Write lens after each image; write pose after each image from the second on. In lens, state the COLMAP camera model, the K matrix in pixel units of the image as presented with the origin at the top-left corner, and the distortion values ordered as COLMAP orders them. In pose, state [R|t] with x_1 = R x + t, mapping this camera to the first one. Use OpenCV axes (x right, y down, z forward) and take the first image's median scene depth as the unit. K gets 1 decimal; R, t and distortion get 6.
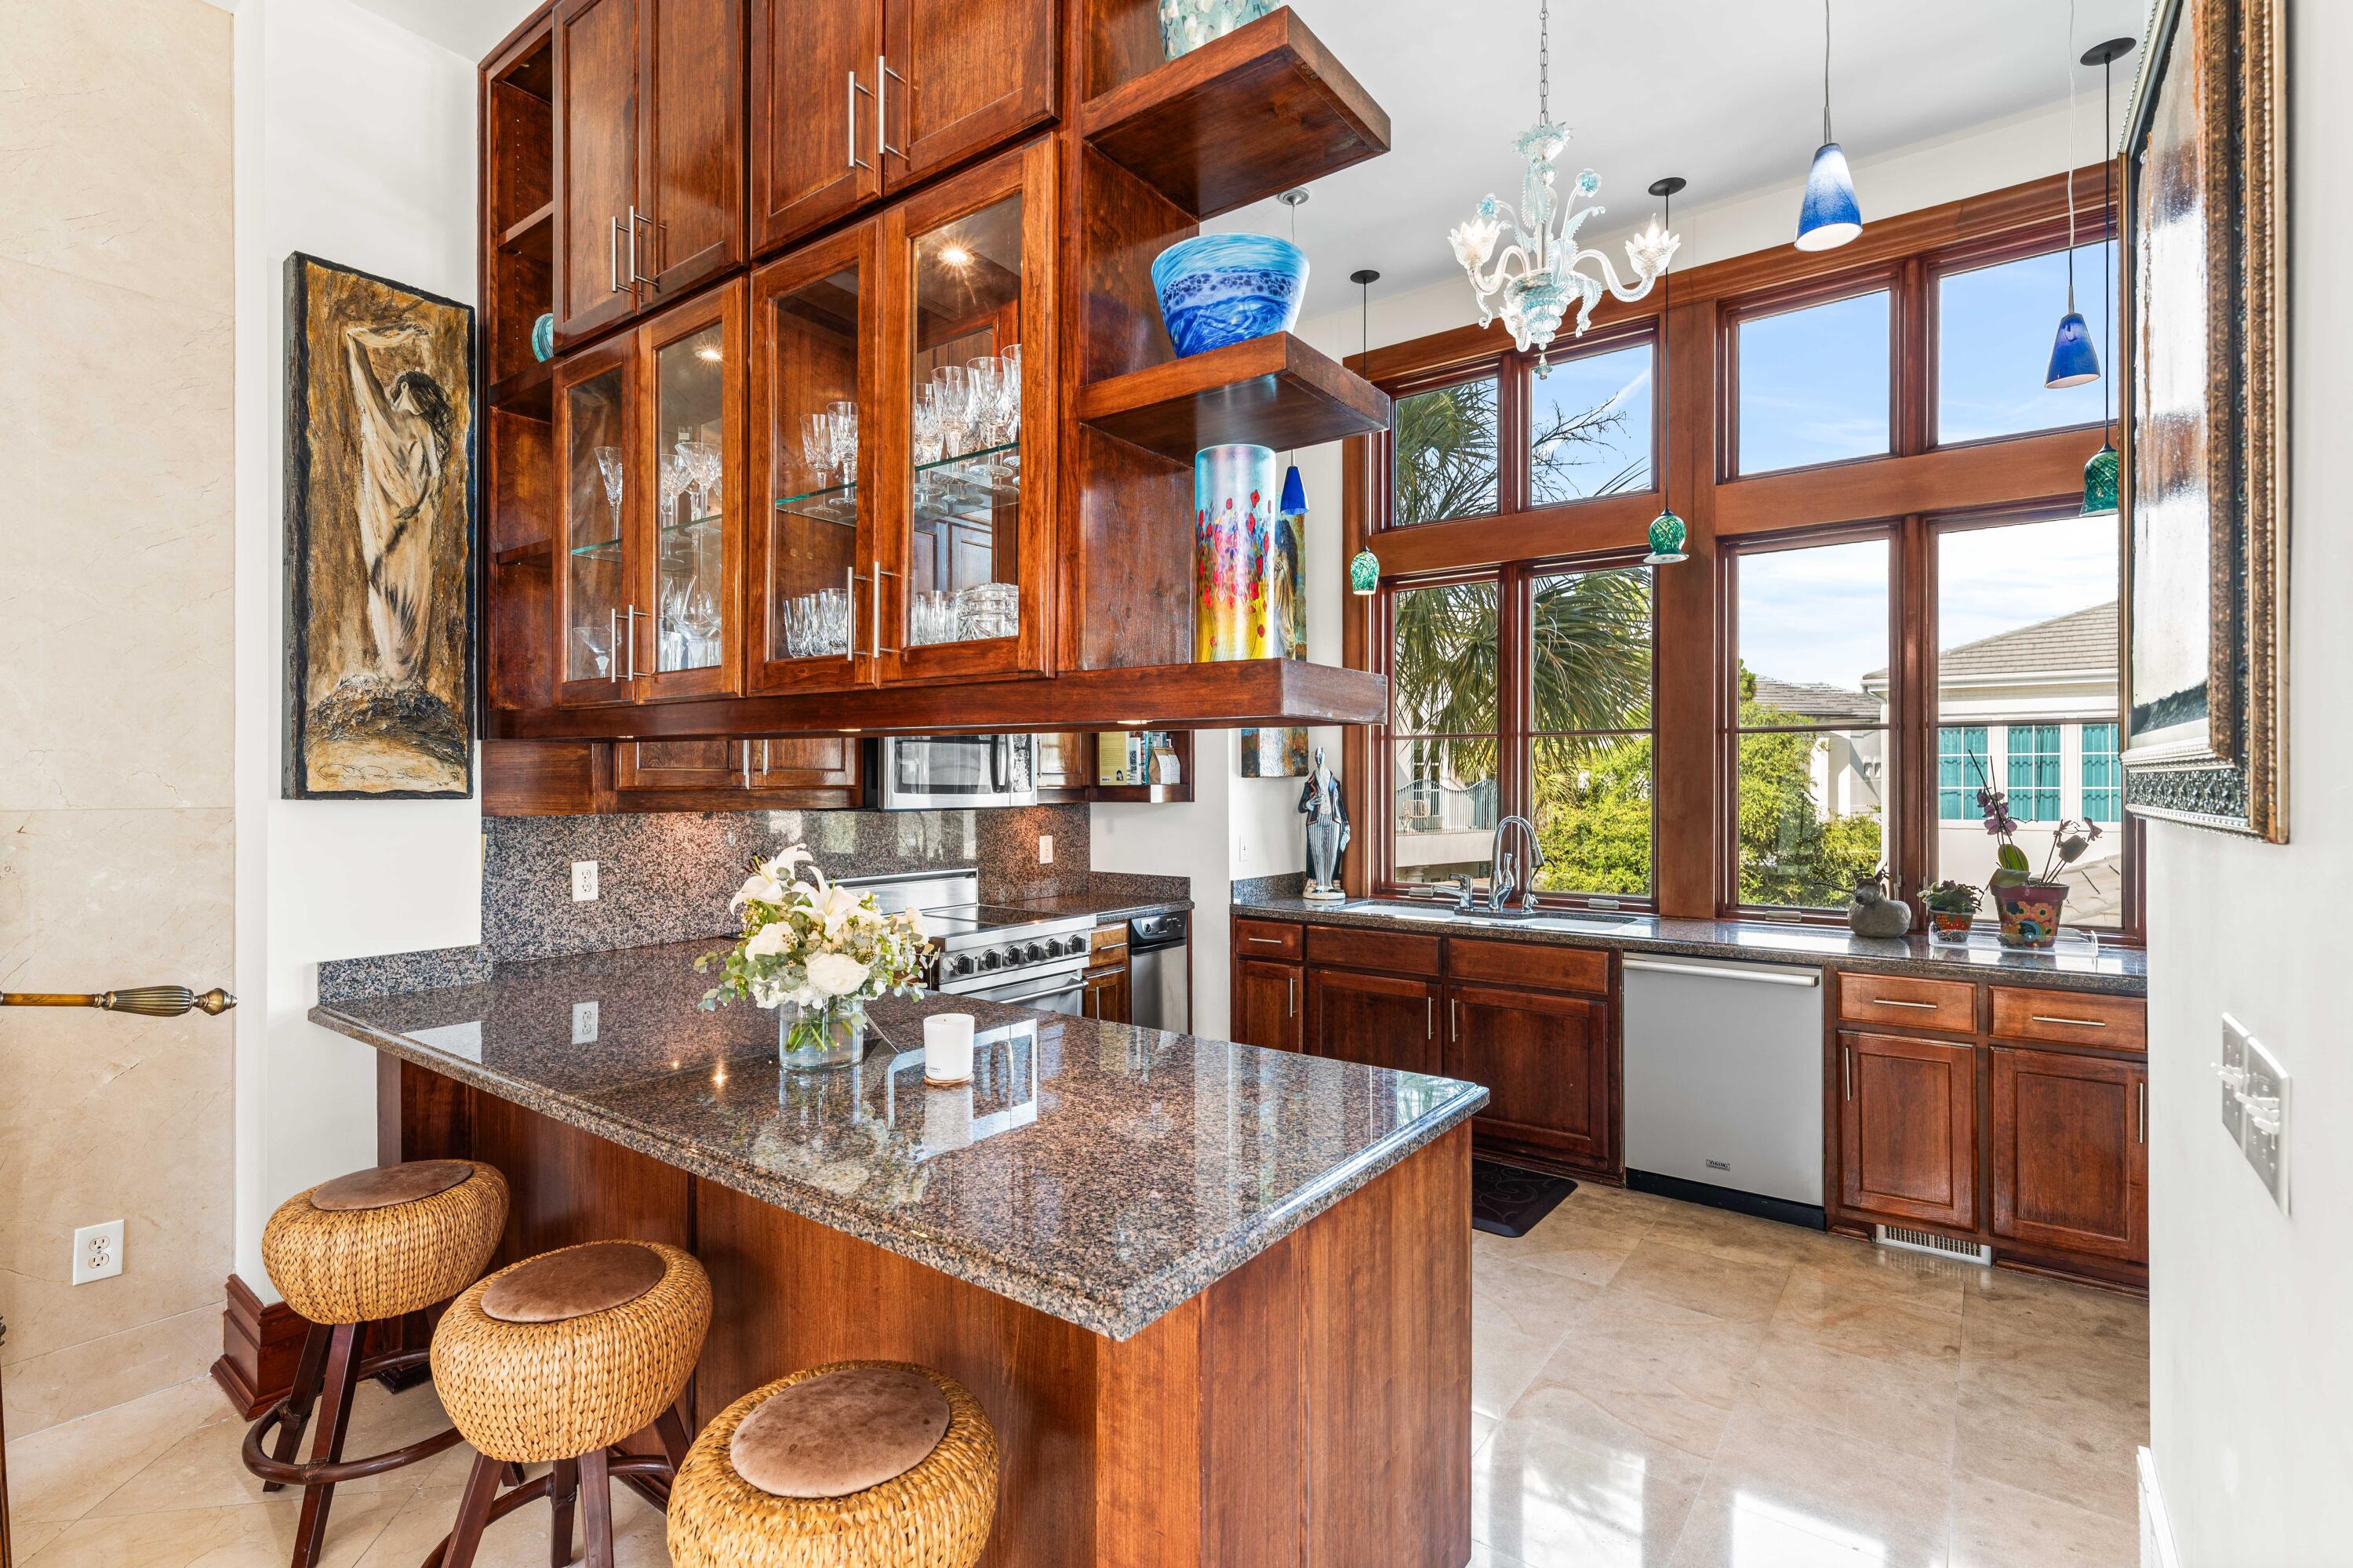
lens RADIAL K [[1098.5, 0, 1176.5], [0, 1098.5, 784.0], [0, 0, 1]] dist [0.003939, -0.000106]
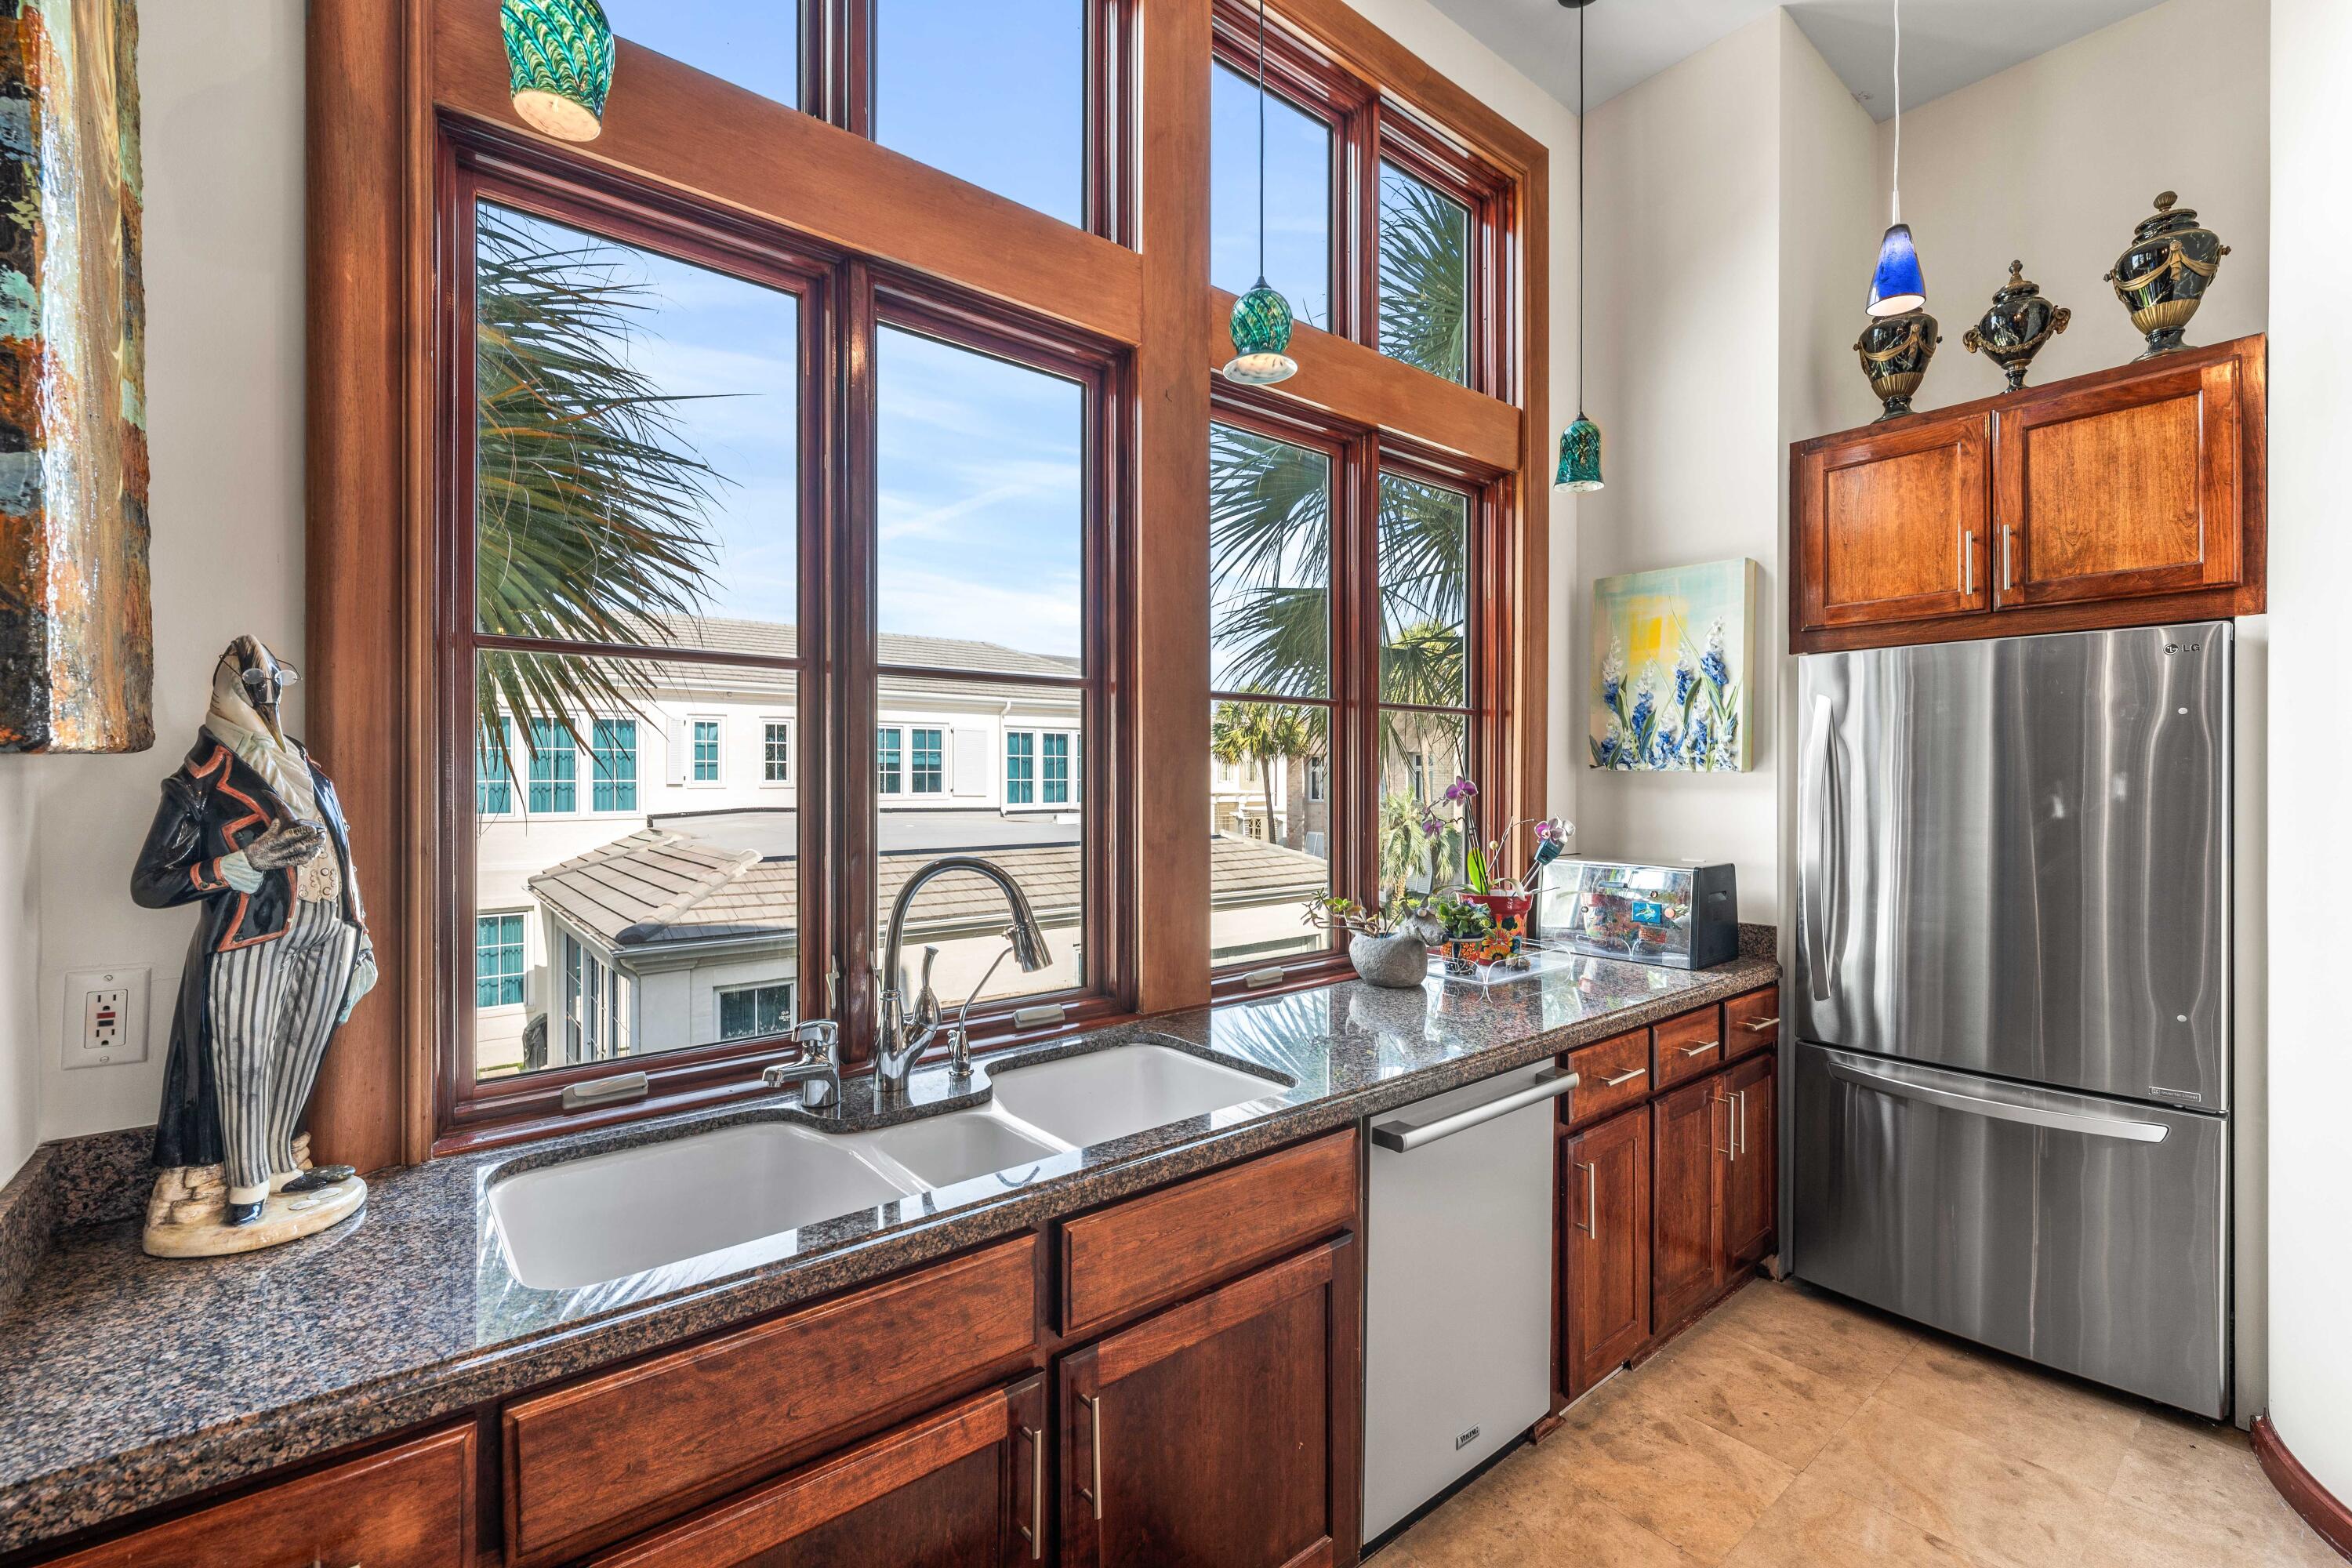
lens RADIAL K [[1016.1, 0, 1174.9], [0, 1016.1, 795.3], [0, 0, 1]] dist [0.000599, -0.000030]
pose [[0.247161, -0.017945, 0.968808, -0.045293], [0.000160, 0.999829, 0.018478, -0.001450], [-0.968974, -0.004413, 0.247122, 0.784217]]
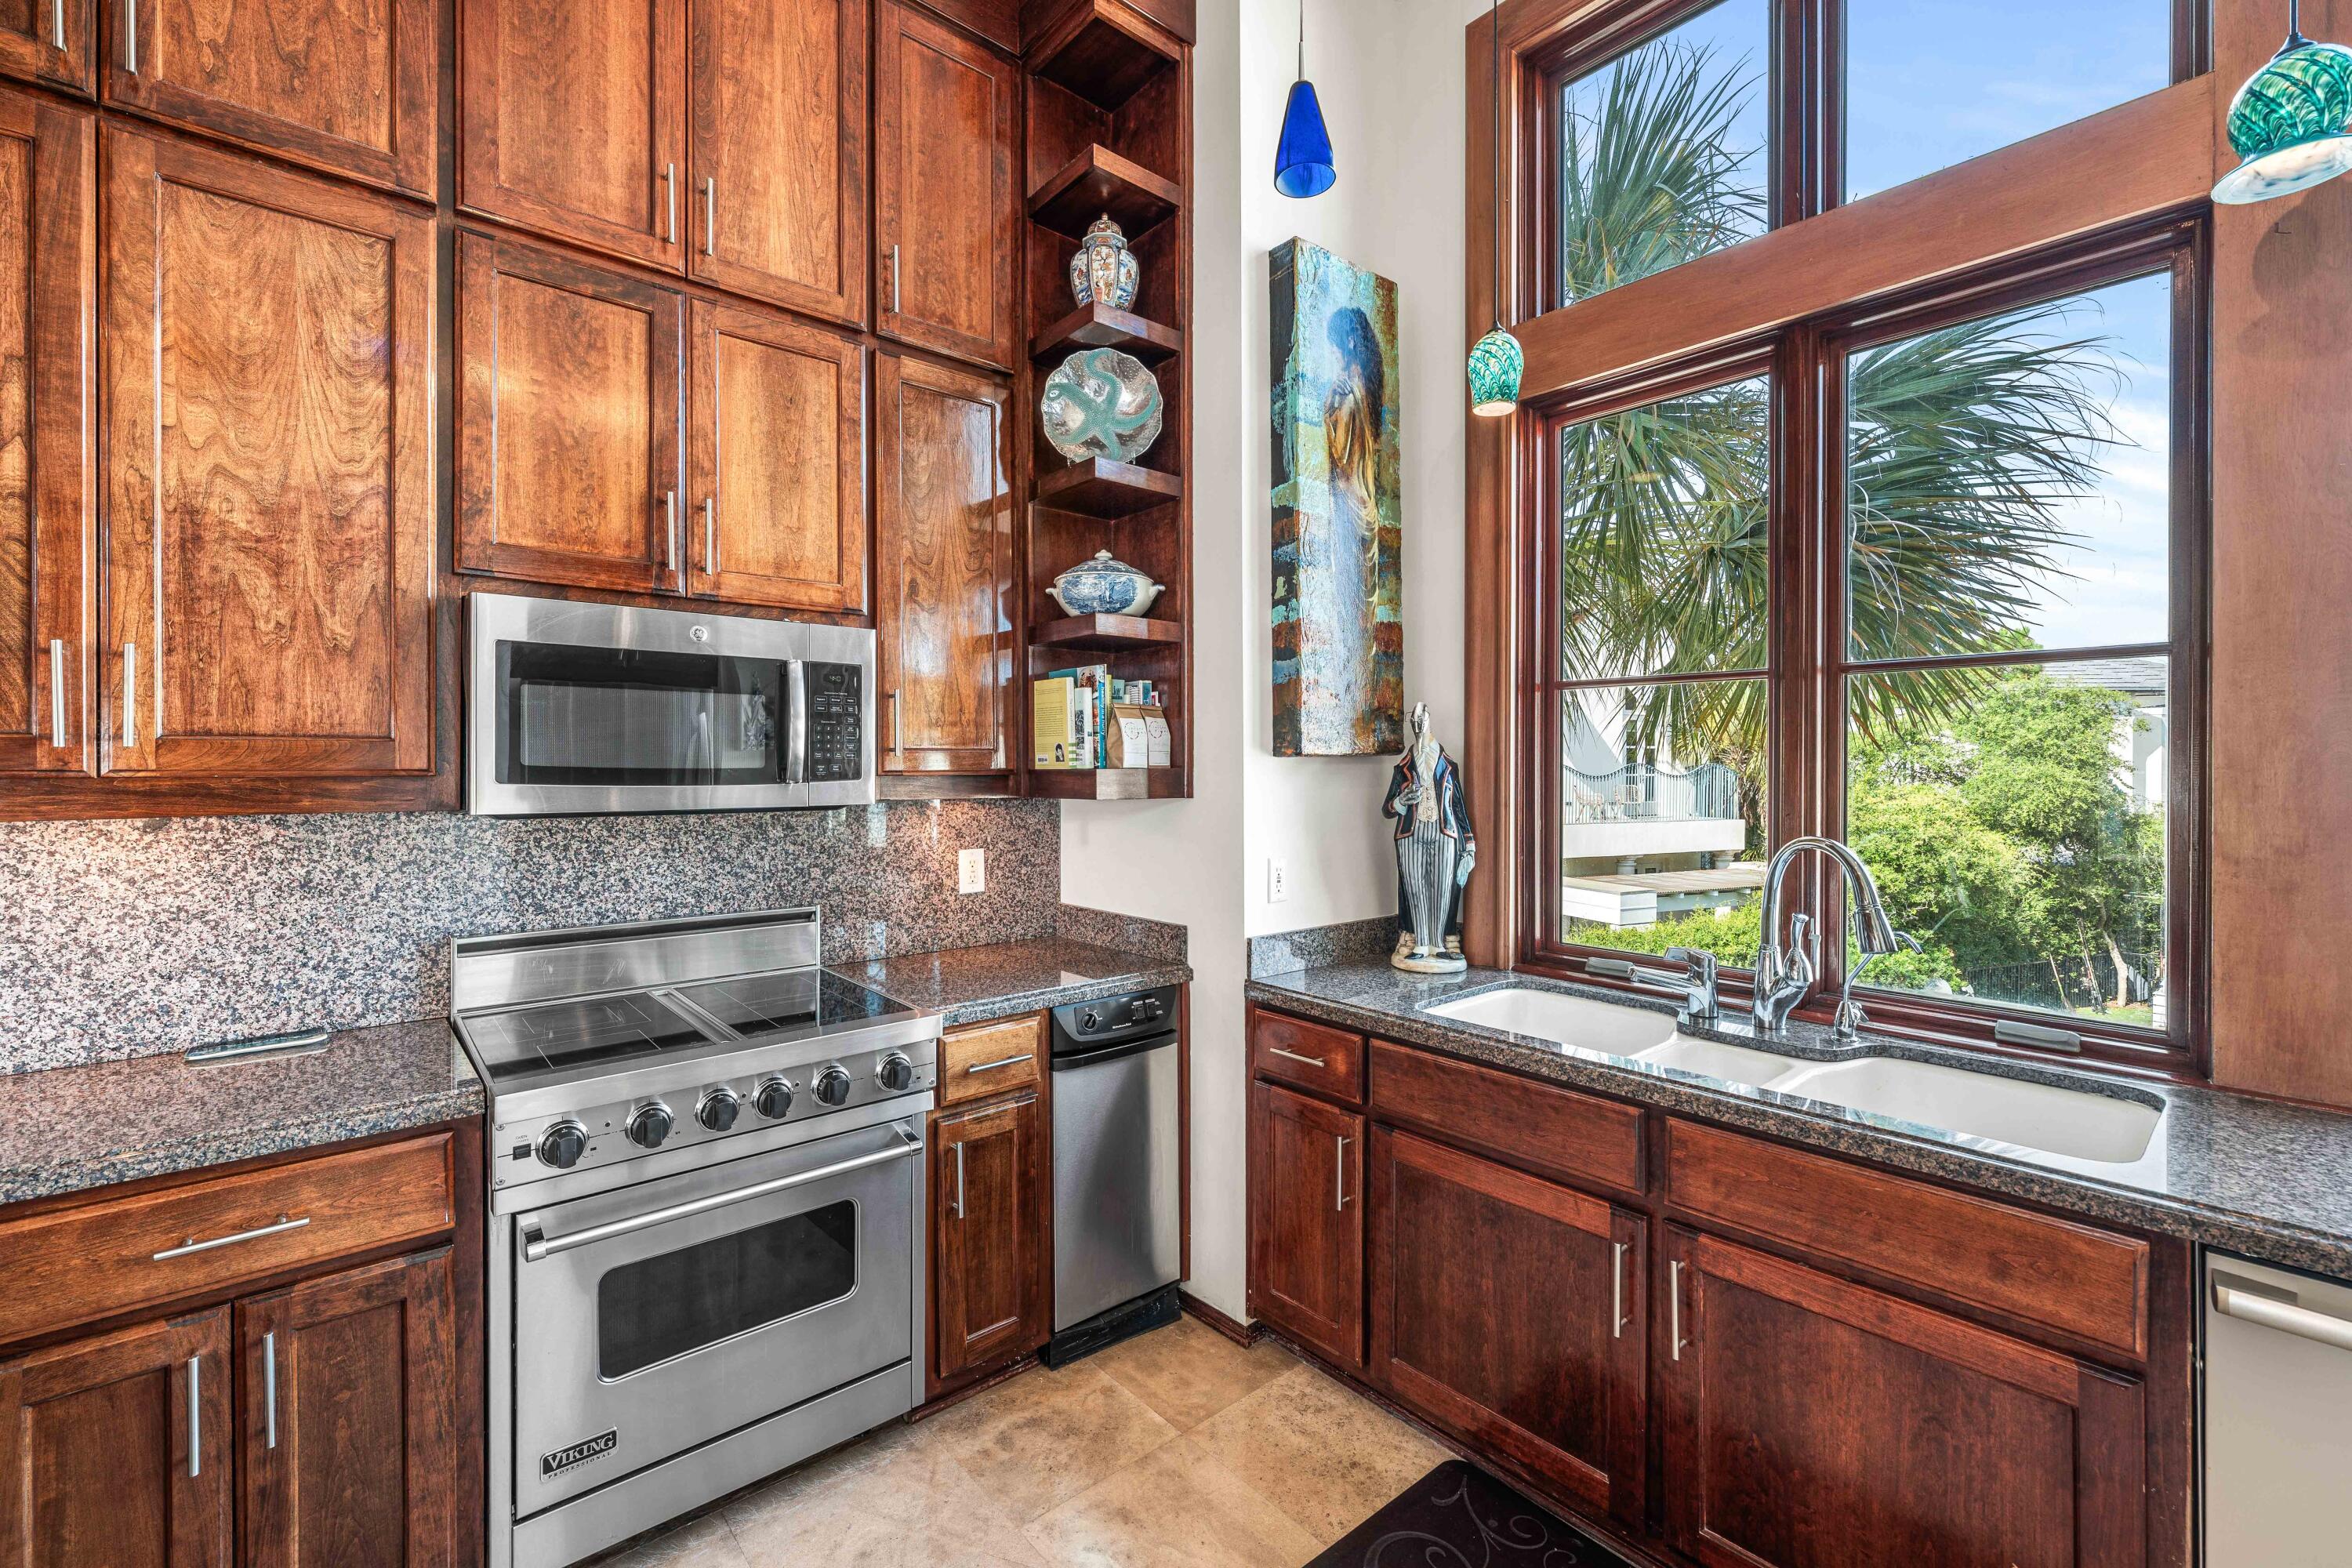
lens RADIAL K [[985.2, 0, 1174.4], [0, 985.2, 766.5], [0, 0, 1]] dist [-0.000112, 0.000106]
pose [[0.975845, 0.002206, -0.218452, 0.124983], [-0.002346, 0.999997, -0.000381, -0.000316], [0.218450, 0.000884, 0.975848, 0.501979]]
